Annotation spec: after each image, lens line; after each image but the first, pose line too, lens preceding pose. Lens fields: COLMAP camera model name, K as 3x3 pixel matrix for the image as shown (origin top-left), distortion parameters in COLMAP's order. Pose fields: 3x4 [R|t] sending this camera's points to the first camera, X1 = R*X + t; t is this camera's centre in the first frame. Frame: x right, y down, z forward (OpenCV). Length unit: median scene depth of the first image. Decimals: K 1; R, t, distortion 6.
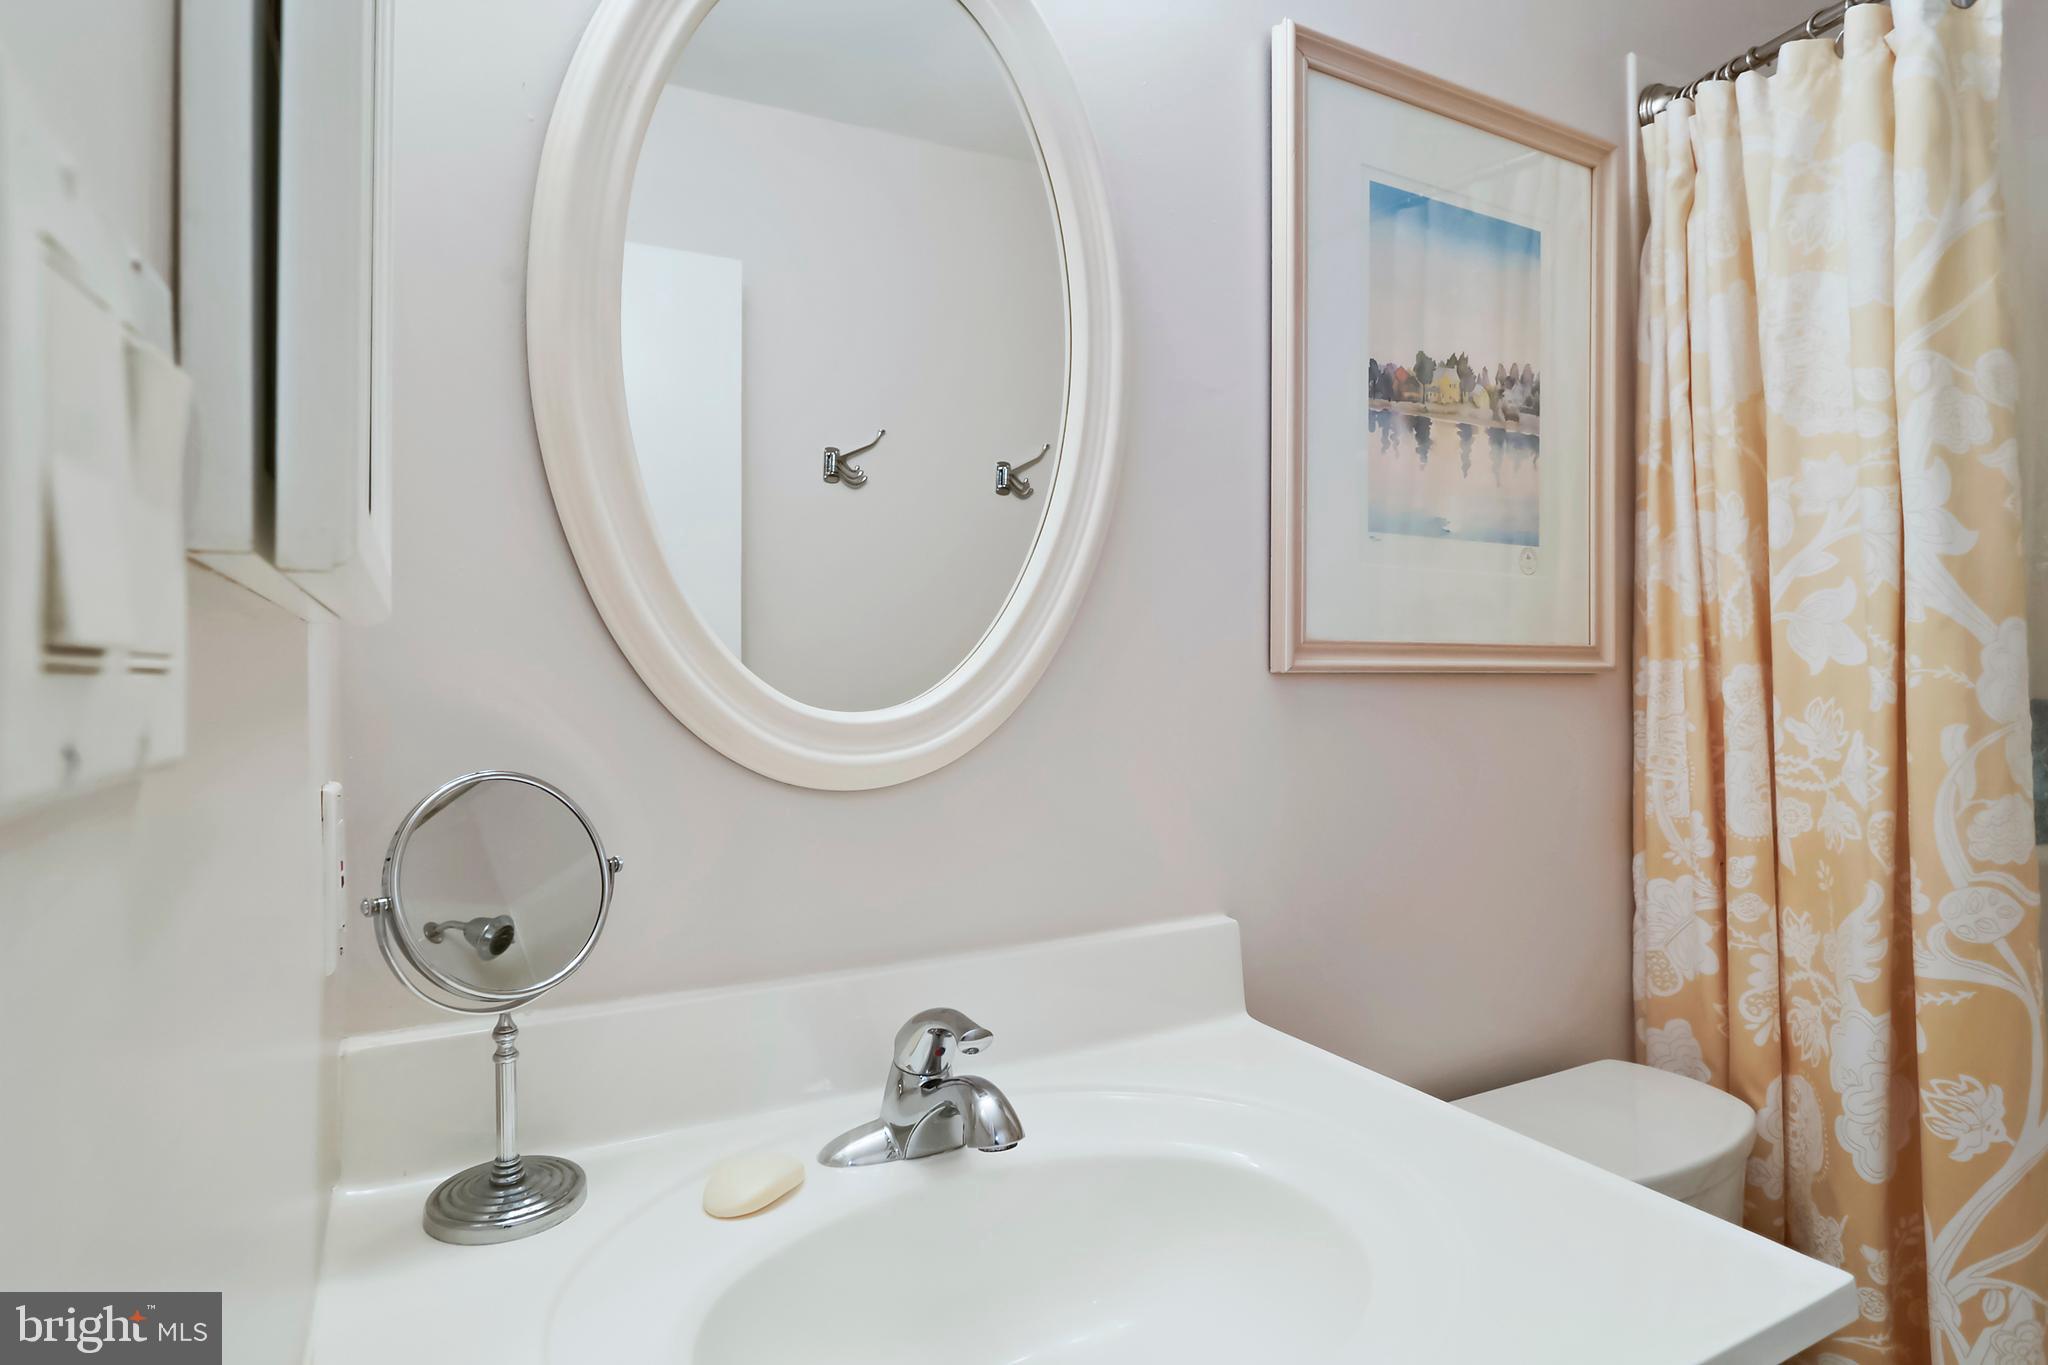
lens RADIAL K [[1073.8, 0, 1025.3], [0, 1073.8, 673.9], [0, 0, 1]] dist [0.004052, 0.000366]
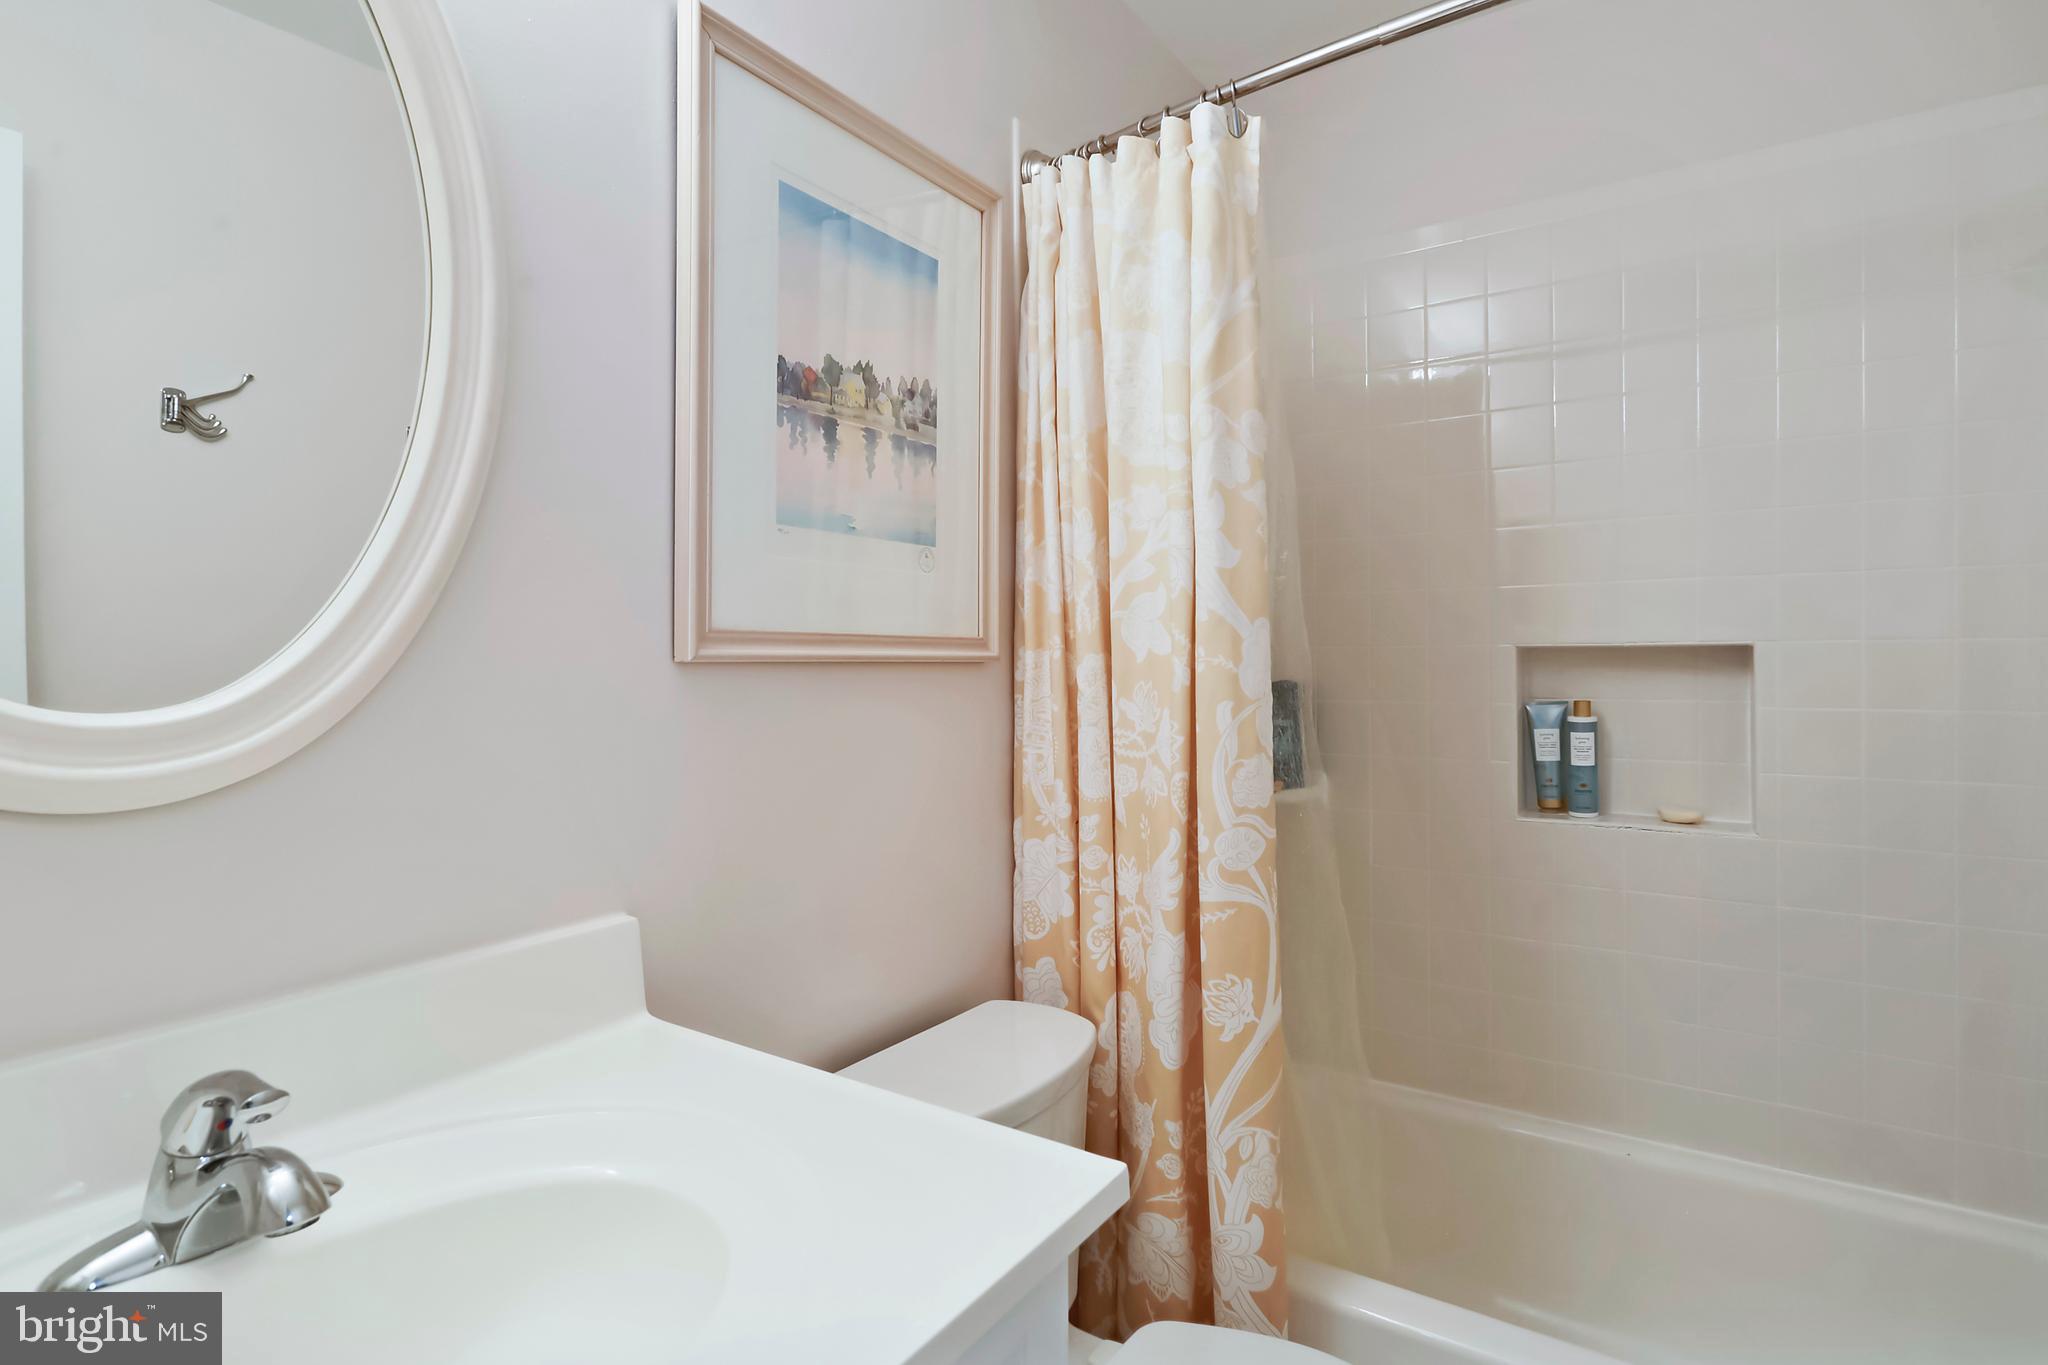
lens RADIAL K [[999.8, 0, 1022.8], [0, 999.8, 683.9], [0, 0, 1]] dist [0.004852, 0.001845]
pose [[0.897490, -0.011729, 0.440878, 0.114111], [0.003058, 0.999788, 0.020373, 0.001383], [-0.441023, -0.016936, 0.897336, 0.040497]]
